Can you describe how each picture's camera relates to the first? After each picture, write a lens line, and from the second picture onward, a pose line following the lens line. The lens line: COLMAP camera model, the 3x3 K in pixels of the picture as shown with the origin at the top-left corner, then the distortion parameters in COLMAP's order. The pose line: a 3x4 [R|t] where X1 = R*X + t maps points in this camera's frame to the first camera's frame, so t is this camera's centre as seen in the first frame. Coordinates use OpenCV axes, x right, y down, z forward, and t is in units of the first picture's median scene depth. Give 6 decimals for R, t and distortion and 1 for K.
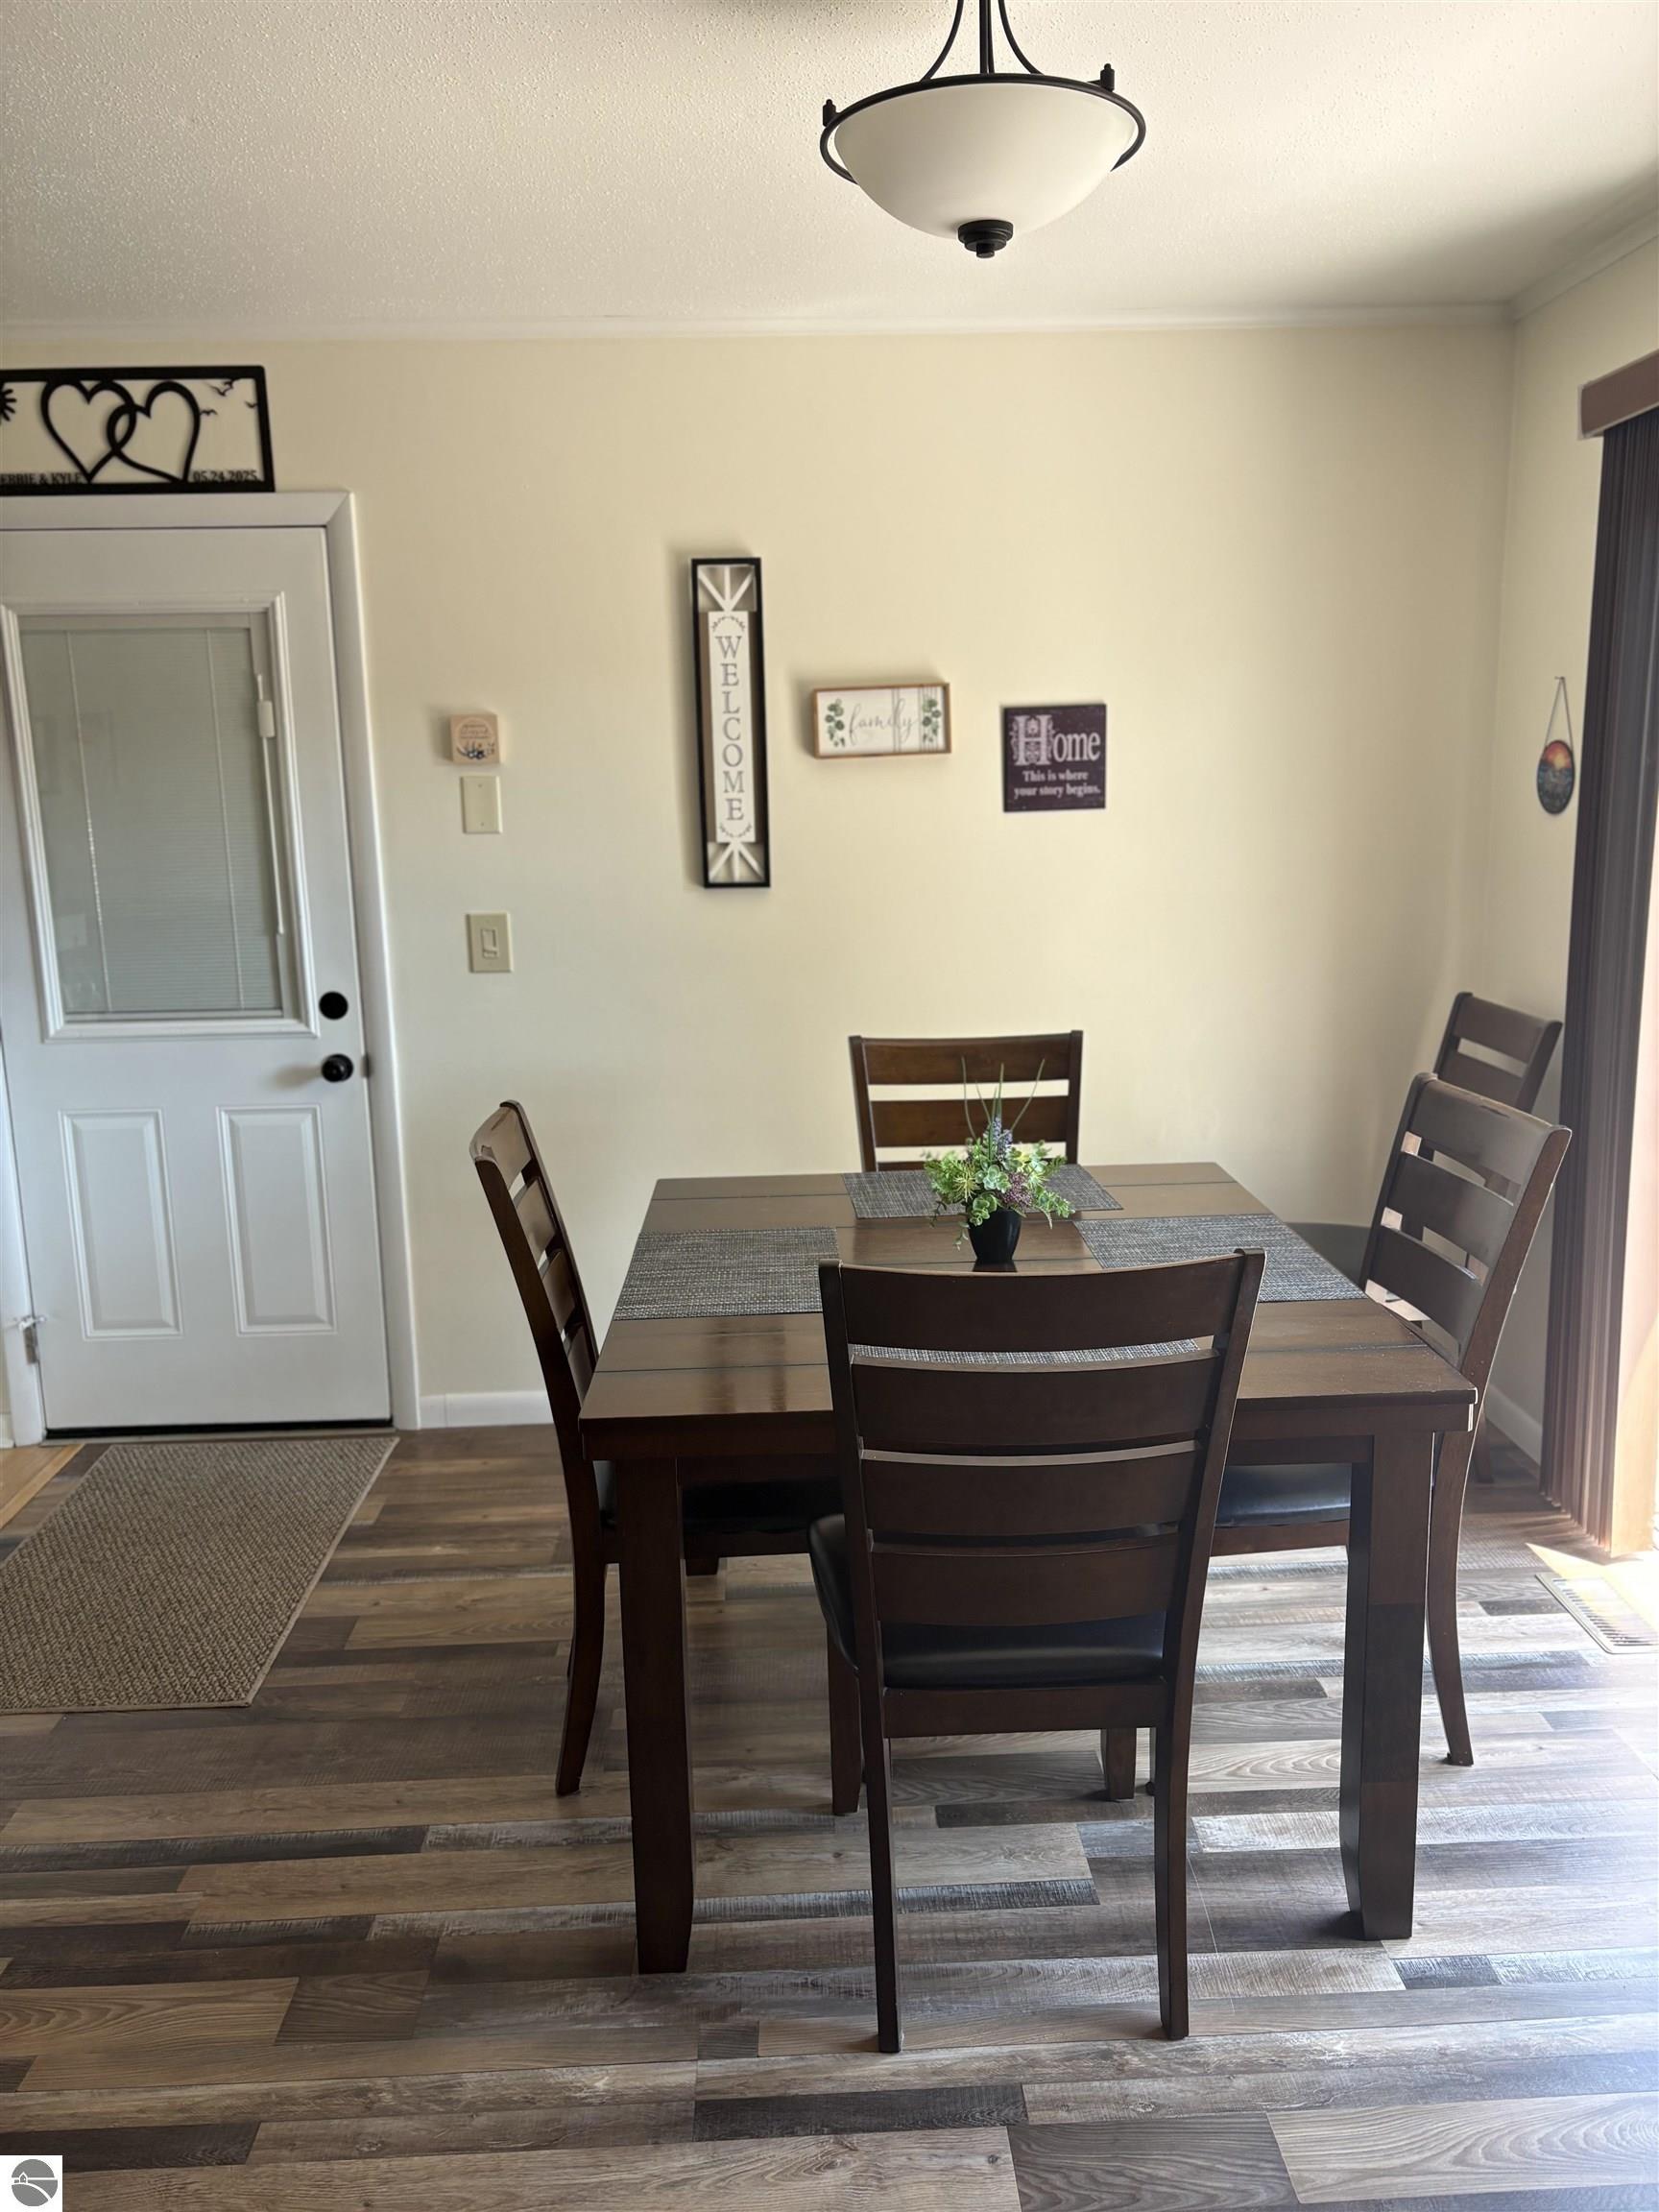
lens RADIAL K [[1670.9, 0, 835.4], [0, 1670.9, 1121.6], [0, 0, 1]] dist [0.059067, -0.046696]
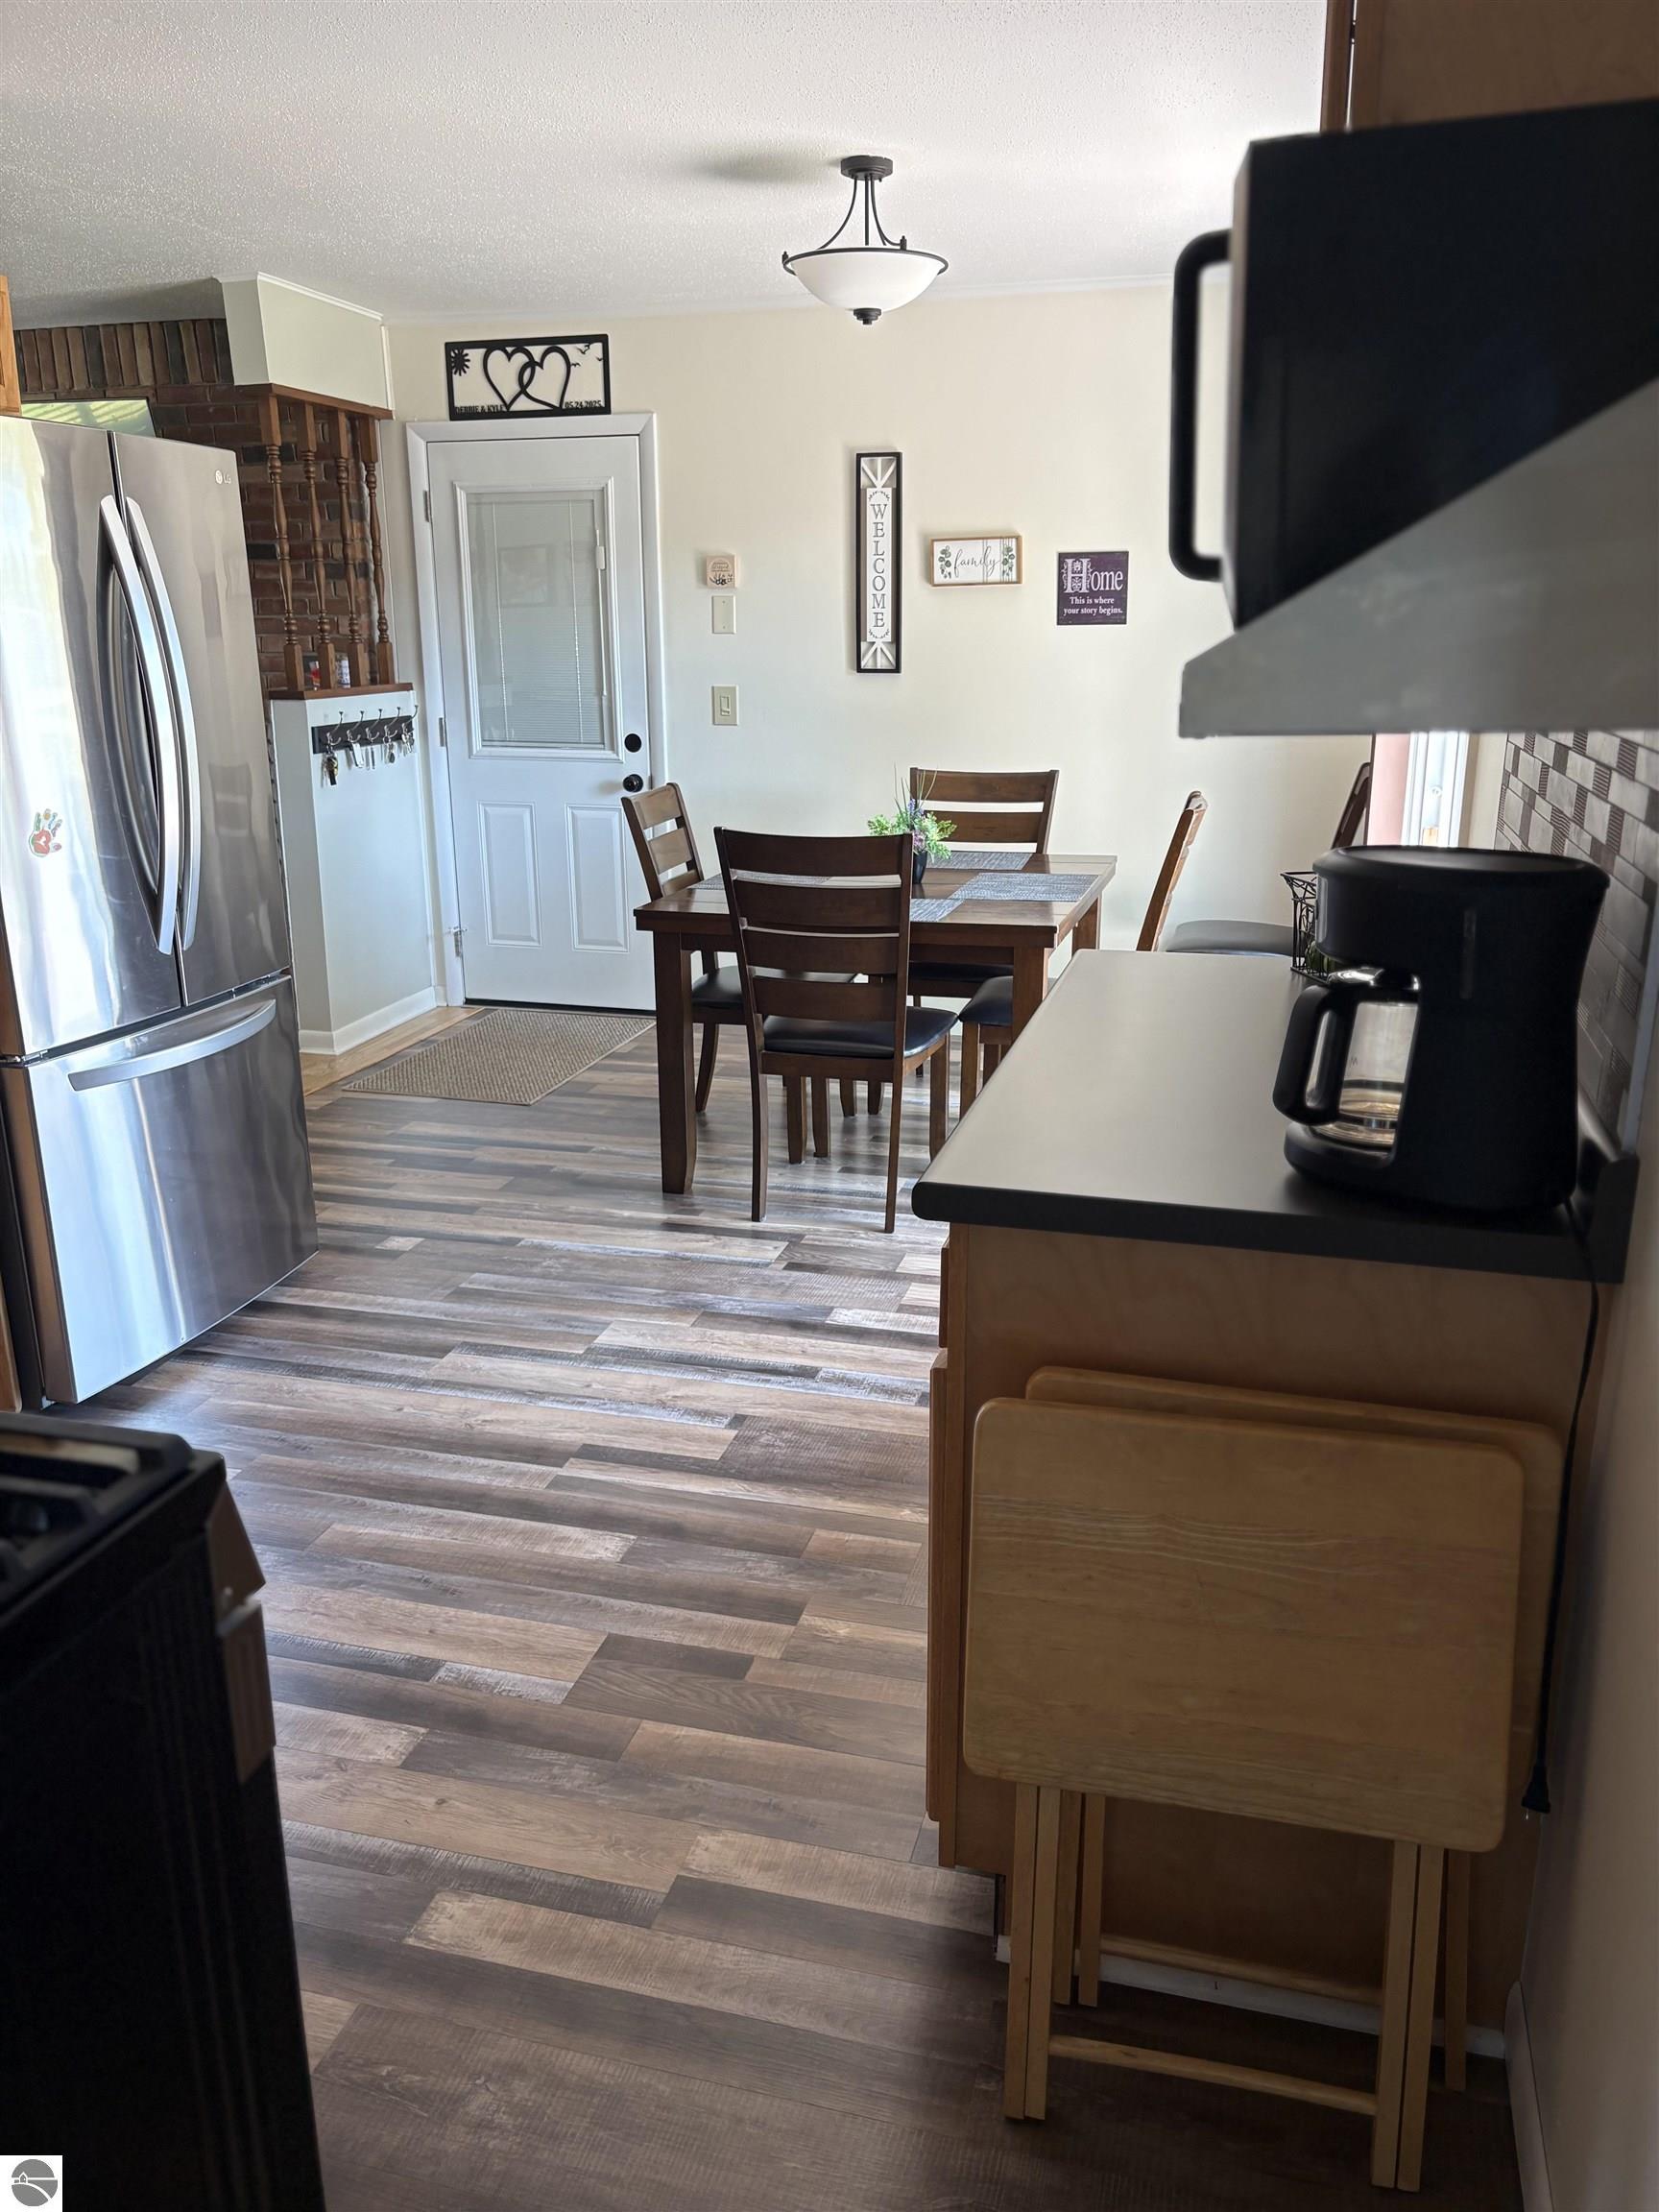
lens RADIAL K [[1670.9, 0, 832.3], [0, 1670.9, 1110.7], [0, 0, 1]] dist [0.059067, -0.046696]
pose [[0.955621, 0.098755, -0.277553, 0.376063], [-0.072744, 0.992067, 0.102527, 0.105446], [0.285477, -0.077787, 0.955224, -0.520412]]
